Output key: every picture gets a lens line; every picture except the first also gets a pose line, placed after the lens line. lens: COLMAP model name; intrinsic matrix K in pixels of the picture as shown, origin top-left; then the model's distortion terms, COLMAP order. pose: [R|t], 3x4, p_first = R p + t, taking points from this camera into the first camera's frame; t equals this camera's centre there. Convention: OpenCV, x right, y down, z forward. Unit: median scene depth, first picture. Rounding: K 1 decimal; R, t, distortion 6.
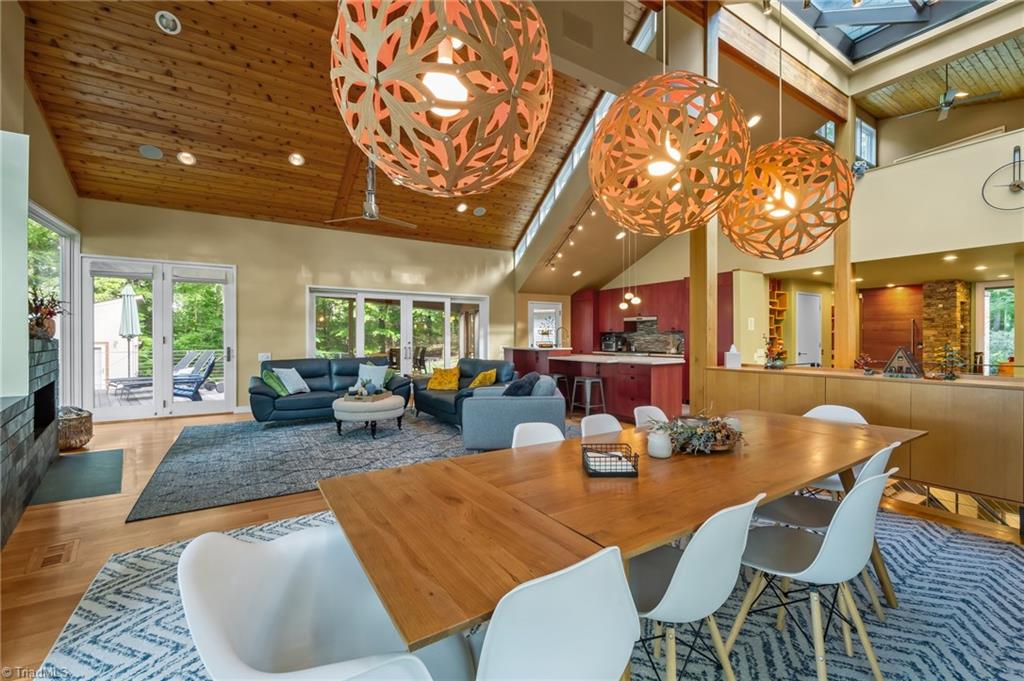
lens RADIAL K [[429.8, 0, 513.0], [0, 429.8, 338.4], [0, 0, 1]] dist [0.000290, -0.000004]
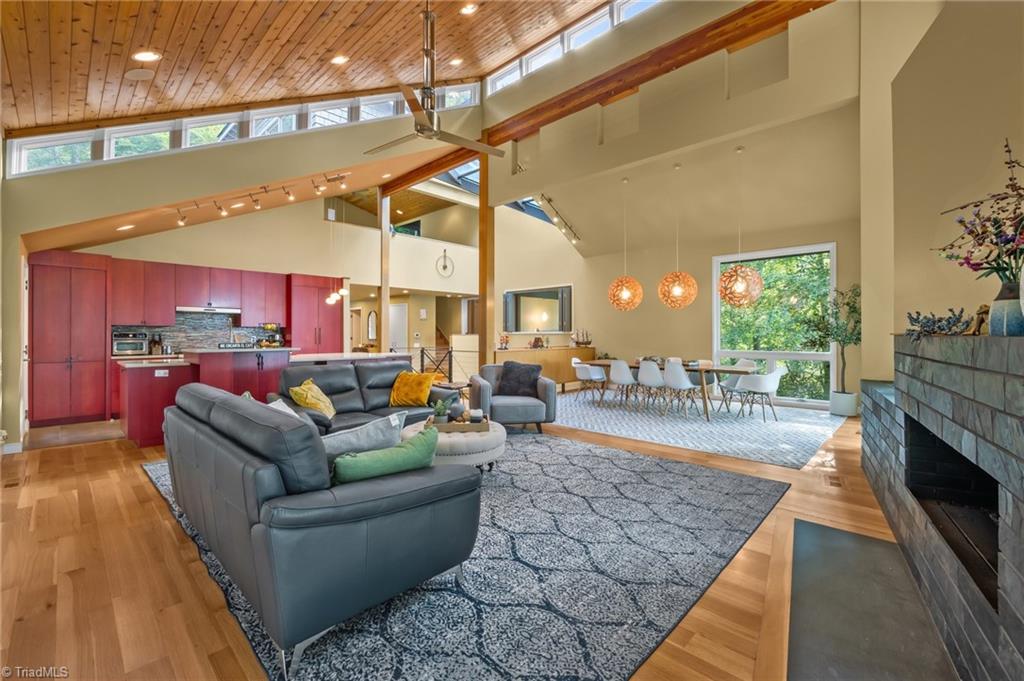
lens RADIAL K [[429.8, 0, 512.1], [0, 429.8, 335.6], [0, 0, 1]] dist [0.000290, -0.000004]
pose [[-0.239023, -0.001443, 0.971013, -1.361441], [0.005767, 0.999979, 0.002906, -0.001097], [-0.970997, 0.006295, -0.239010, 1.479501]]
